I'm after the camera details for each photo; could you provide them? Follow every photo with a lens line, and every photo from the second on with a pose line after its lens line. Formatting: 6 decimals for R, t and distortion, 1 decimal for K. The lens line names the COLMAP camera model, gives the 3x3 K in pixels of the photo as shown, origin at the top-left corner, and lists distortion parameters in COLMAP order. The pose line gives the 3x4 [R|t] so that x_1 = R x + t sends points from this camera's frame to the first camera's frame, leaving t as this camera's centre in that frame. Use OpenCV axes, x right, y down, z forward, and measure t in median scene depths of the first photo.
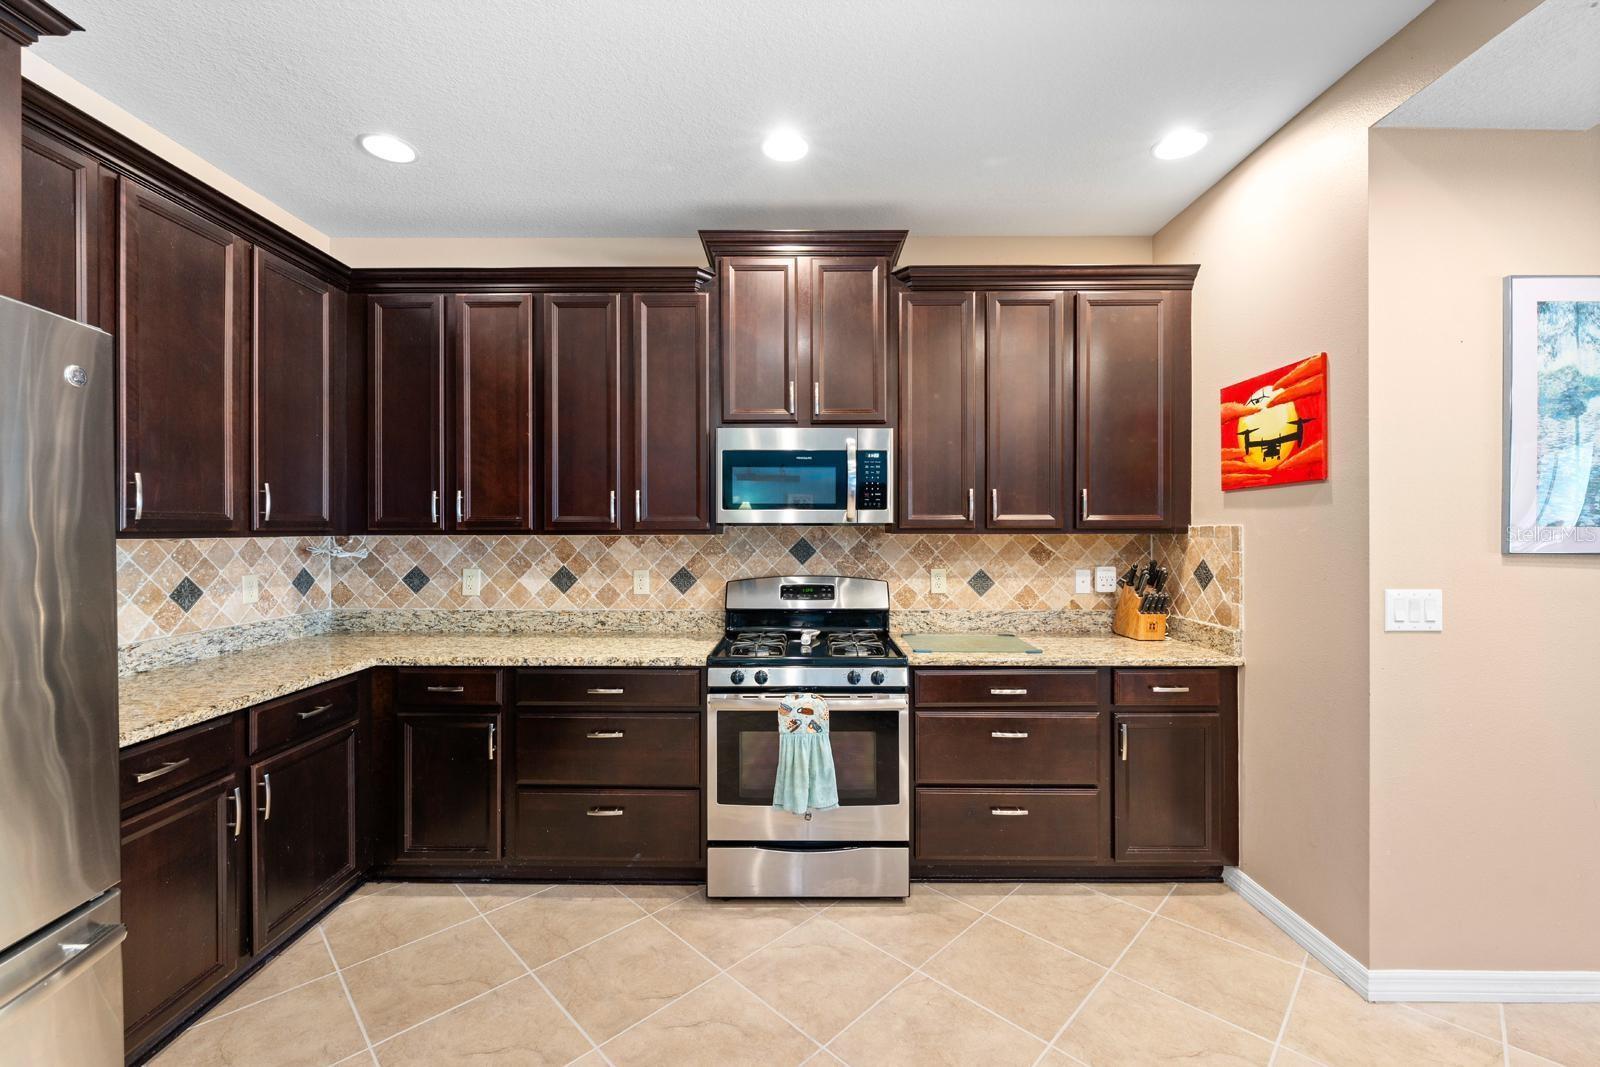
lens RADIAL K [[644.4, 0, 804.7], [0, 644.4, 528.6], [0, 0, 1]] dist [0.001419, -0.001436]
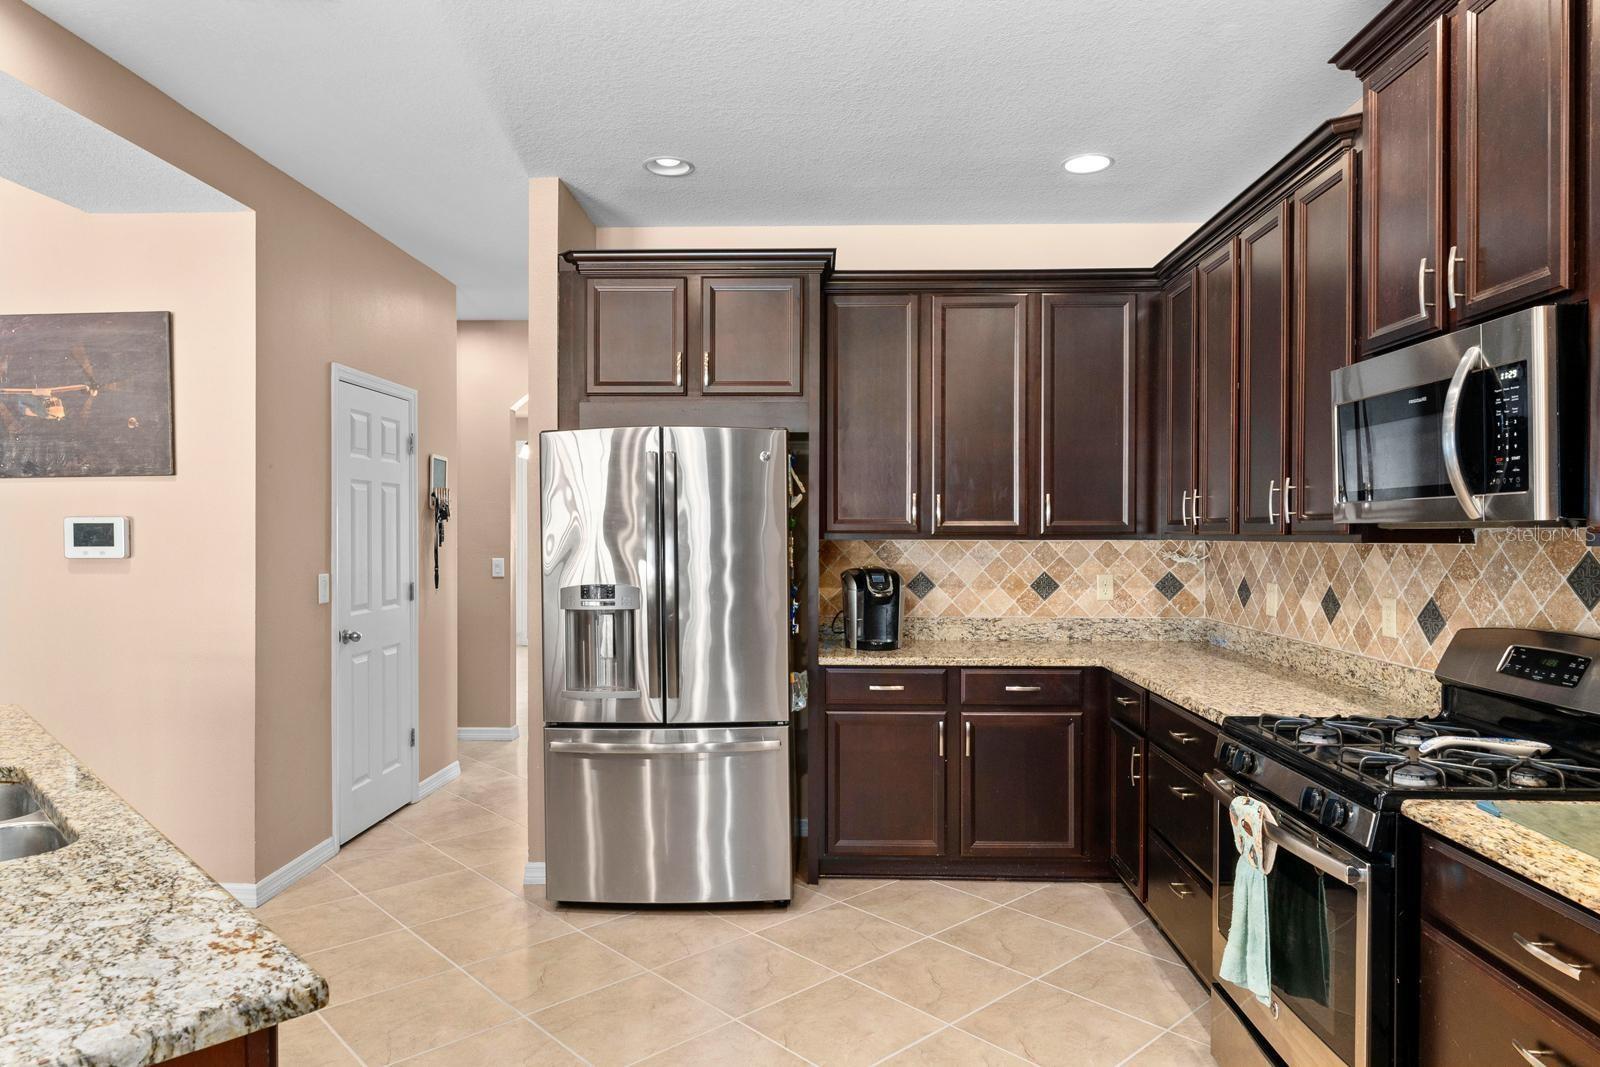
lens RADIAL K [[979.7, 0, 802.0], [0, 979.7, 537.4], [0, 0, 1]] dist [-0.000334, -0.000860]
pose [[-0.025421, 0.004988, -0.999664, 0.829398], [-0.000403, 0.999987, 0.005000, -0.000229], [0.999677, 0.000530, -0.025419, 0.515471]]
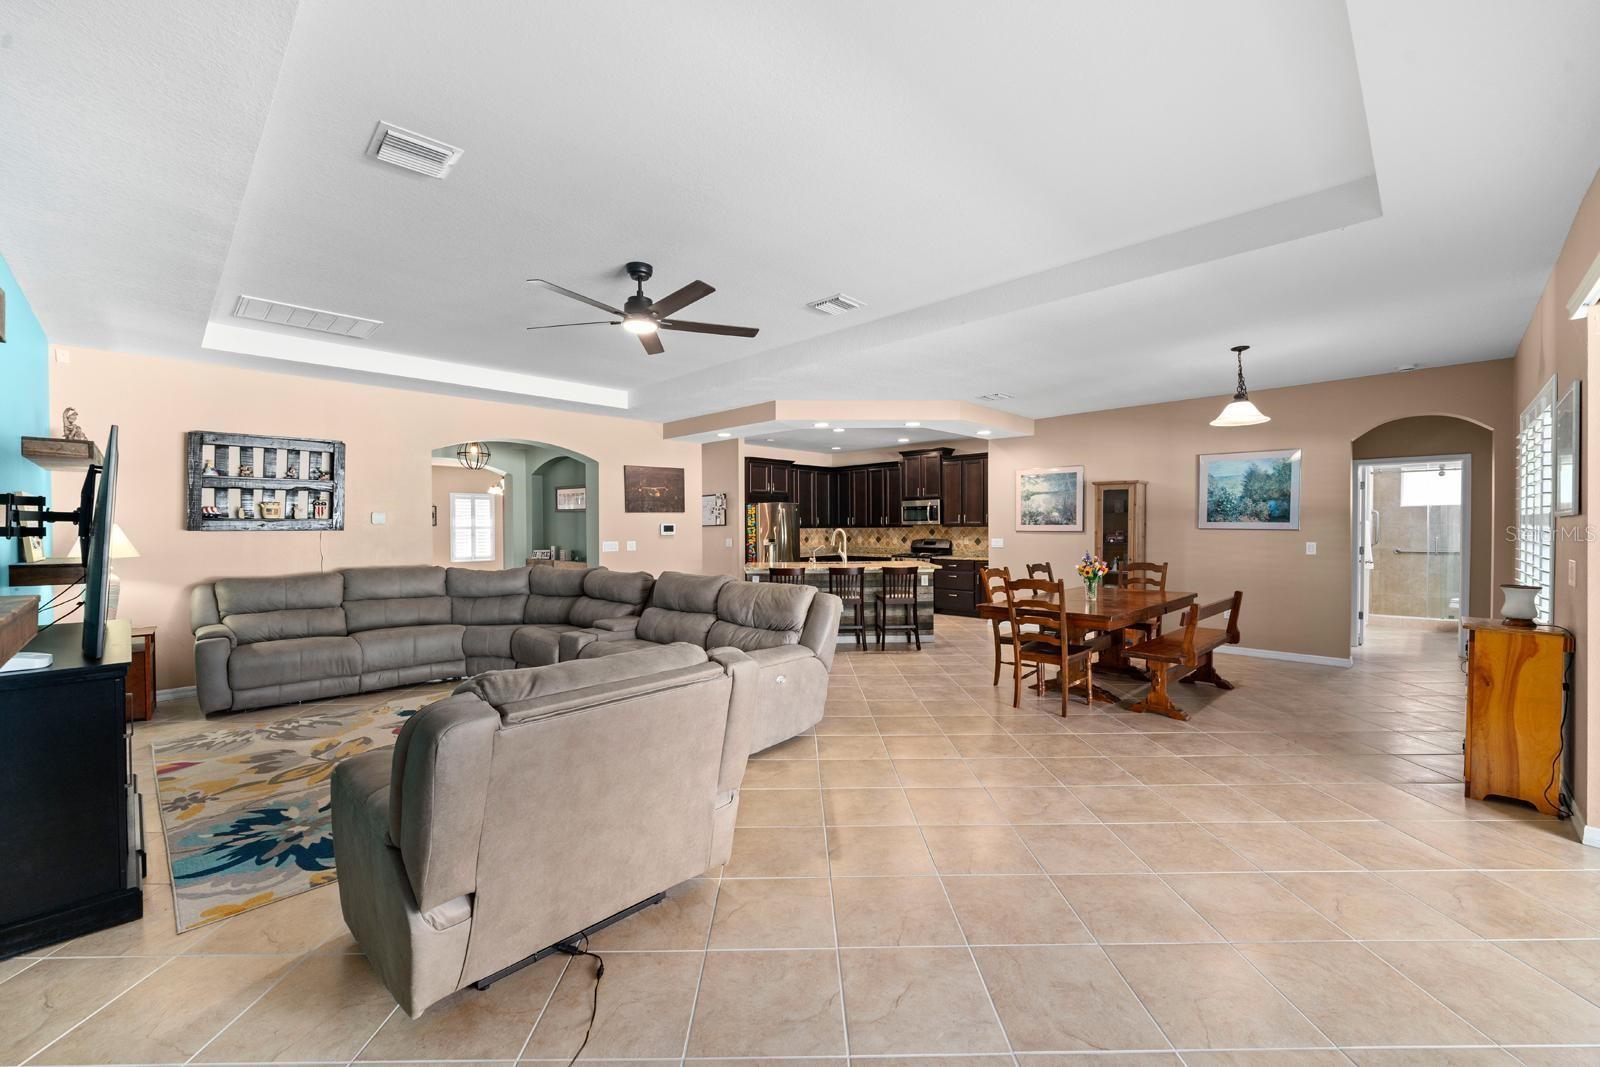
lens RADIAL K [[644.4, 0, 797.6], [0, 644.4, 531.5], [0, 0, 1]] dist [0.001419, -0.001436]
pose [[0.716421, 0.000920, -0.697668, 2.241667], [0.007273, 0.999935, 0.008787, -0.005165], [0.697630, -0.011370, 0.716368, -2.379609]]
